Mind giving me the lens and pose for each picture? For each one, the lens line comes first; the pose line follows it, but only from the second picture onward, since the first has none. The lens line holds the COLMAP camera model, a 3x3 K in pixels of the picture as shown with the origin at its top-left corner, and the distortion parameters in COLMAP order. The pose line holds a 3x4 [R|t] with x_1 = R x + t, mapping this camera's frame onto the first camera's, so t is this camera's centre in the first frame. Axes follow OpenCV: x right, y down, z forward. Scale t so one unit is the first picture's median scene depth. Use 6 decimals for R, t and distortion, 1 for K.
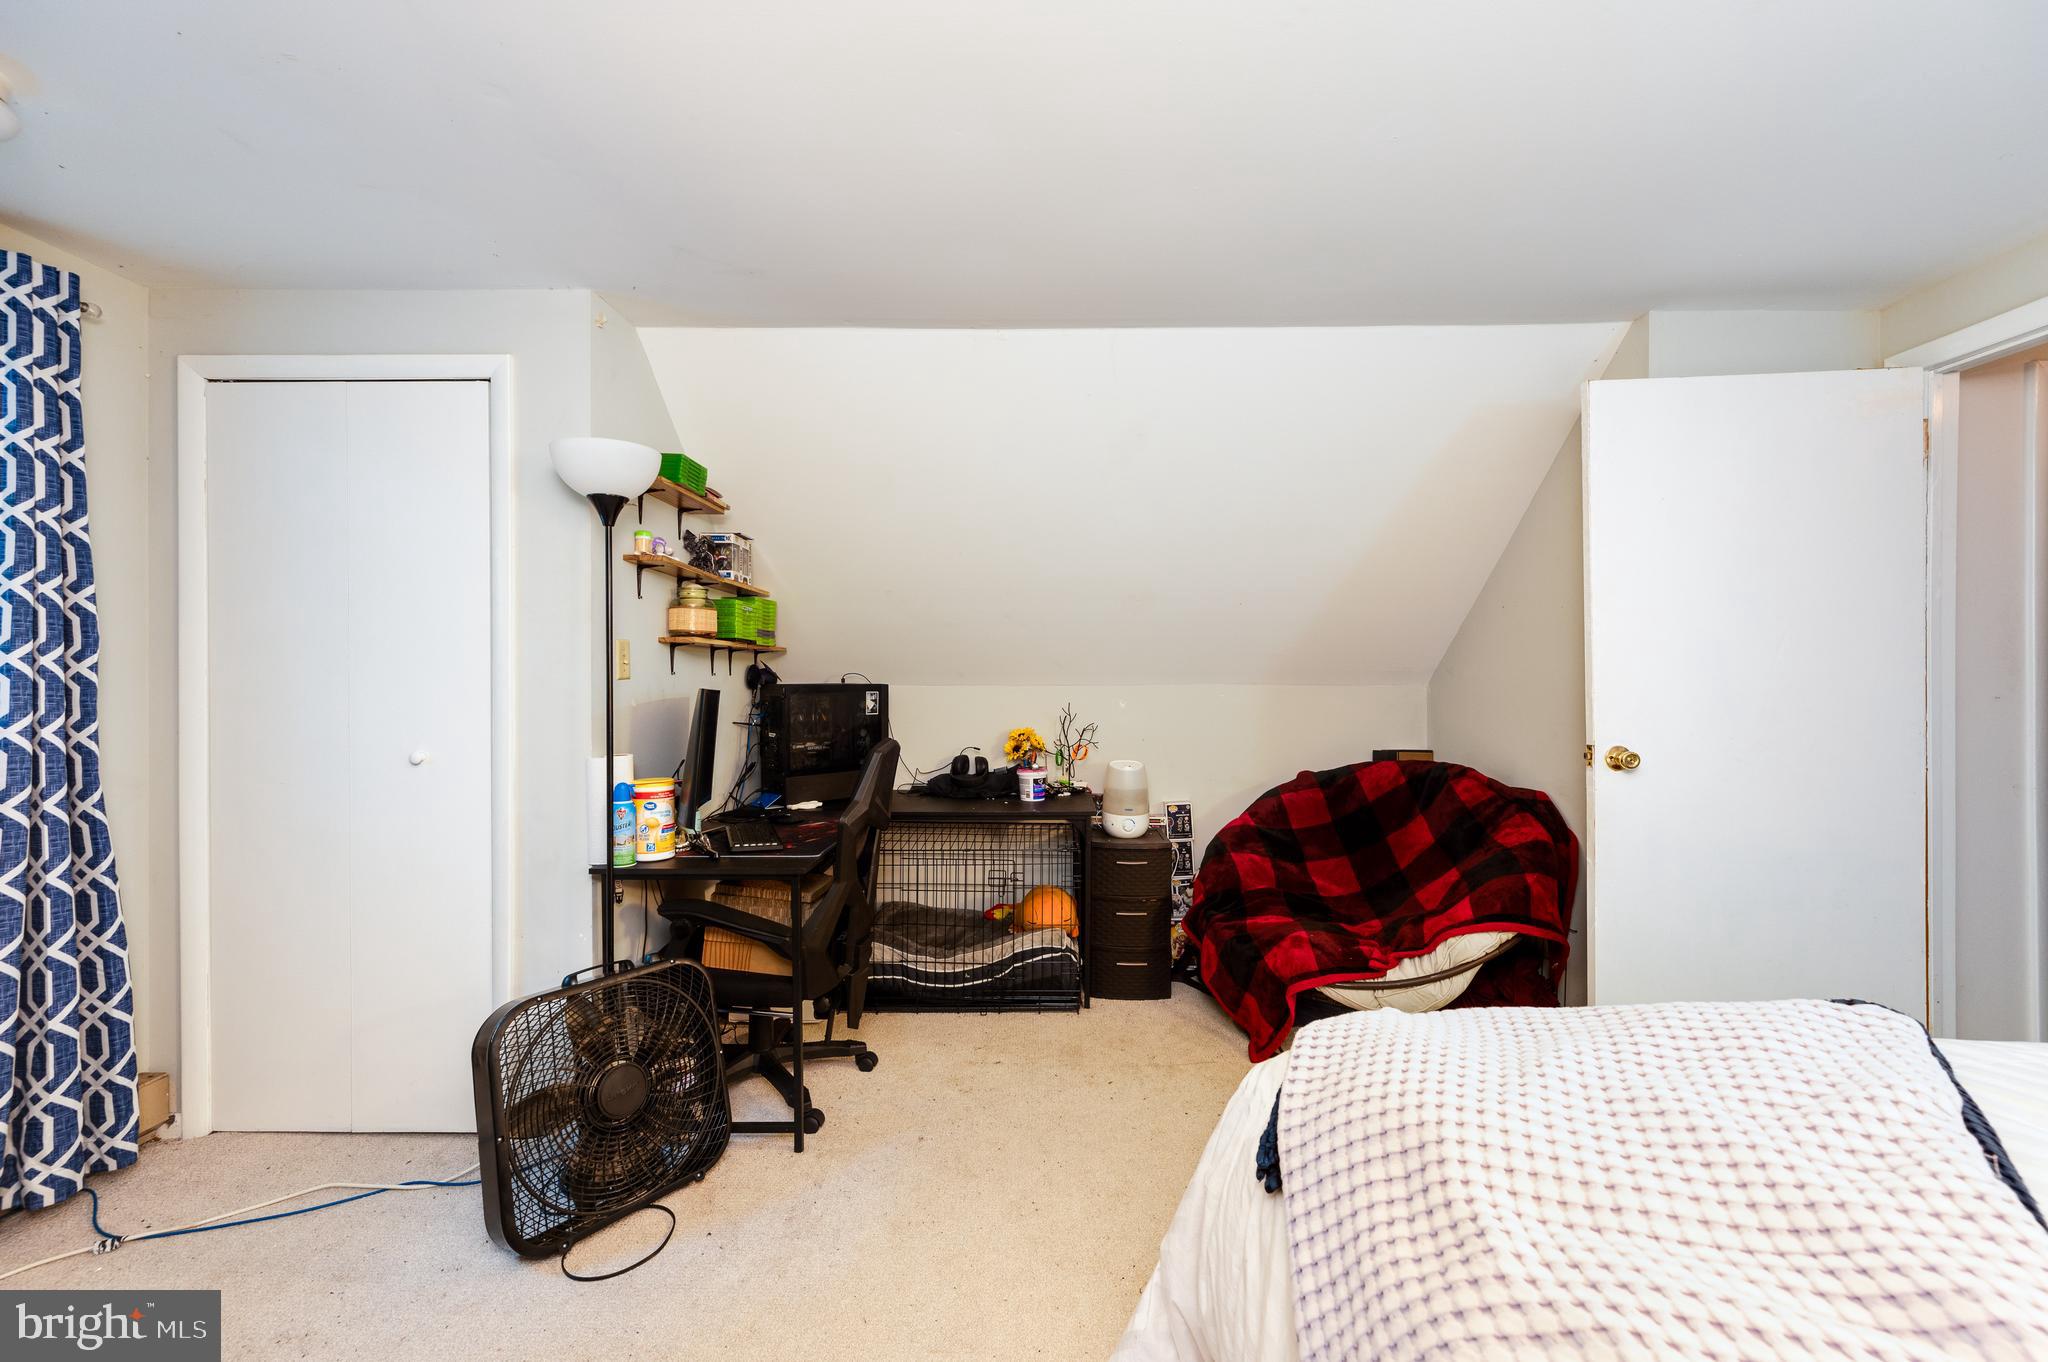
lens RADIAL K [[802.6, 0, 1033.1], [0, 802.6, 686.0], [0, 0, 1]] dist [0.006435, -0.000063]
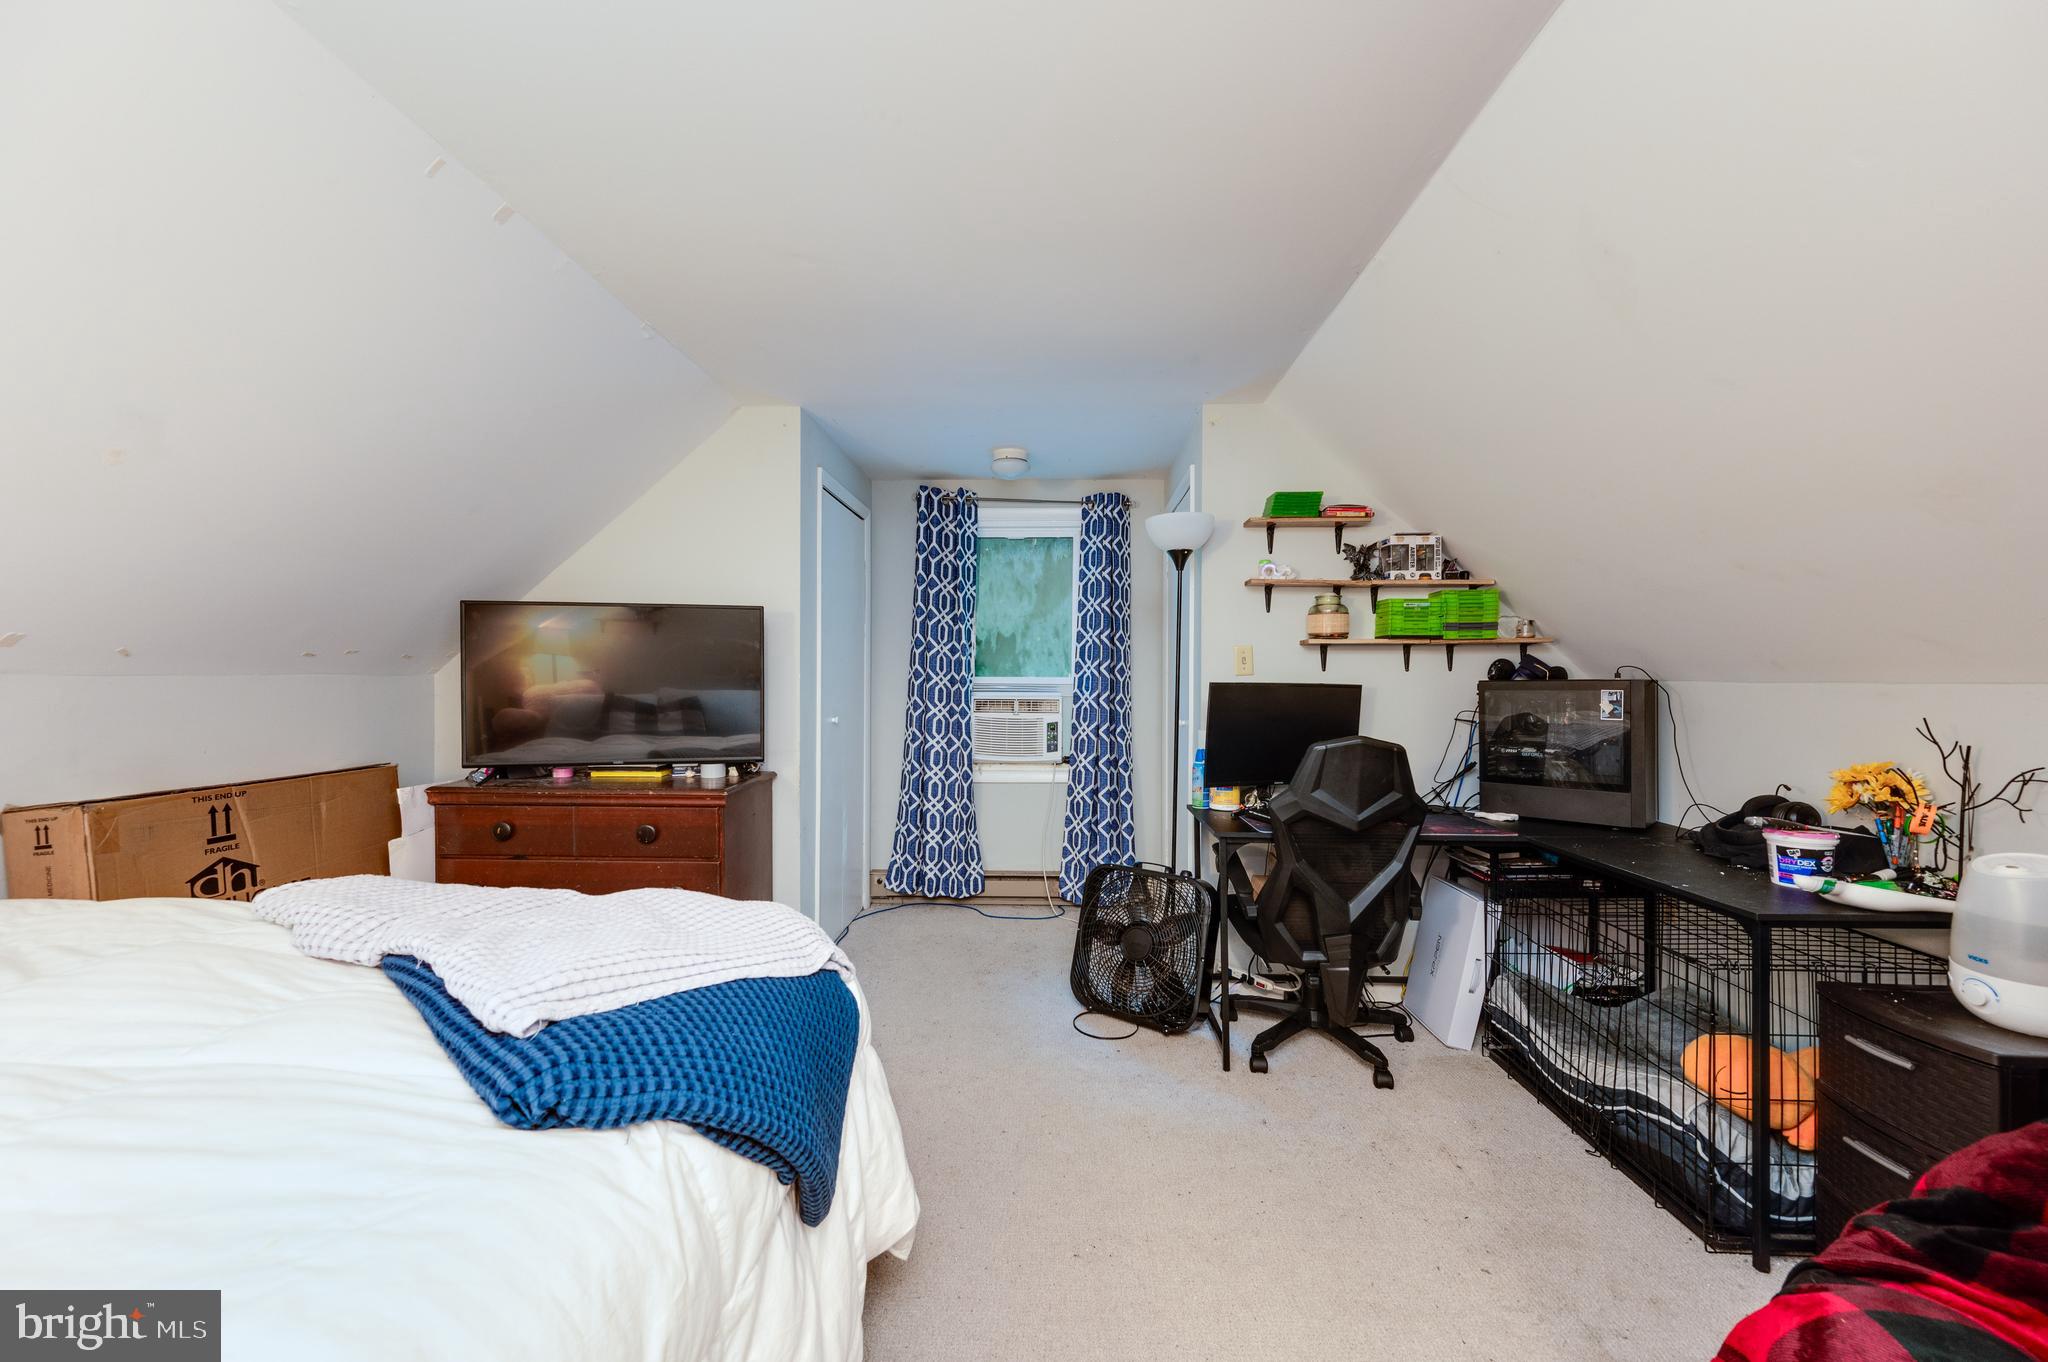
lens RADIAL K [[802.6, 0, 1033.1], [0, 802.6, 686.0], [0, 0, 1]] dist [0.006435, -0.000063]
pose [[0.001059, 0.014484, -0.999895, 0.637941], [-0.001635, 0.999894, 0.014482, -0.008964], [0.999998, 0.001619, 0.001083, 0.508876]]
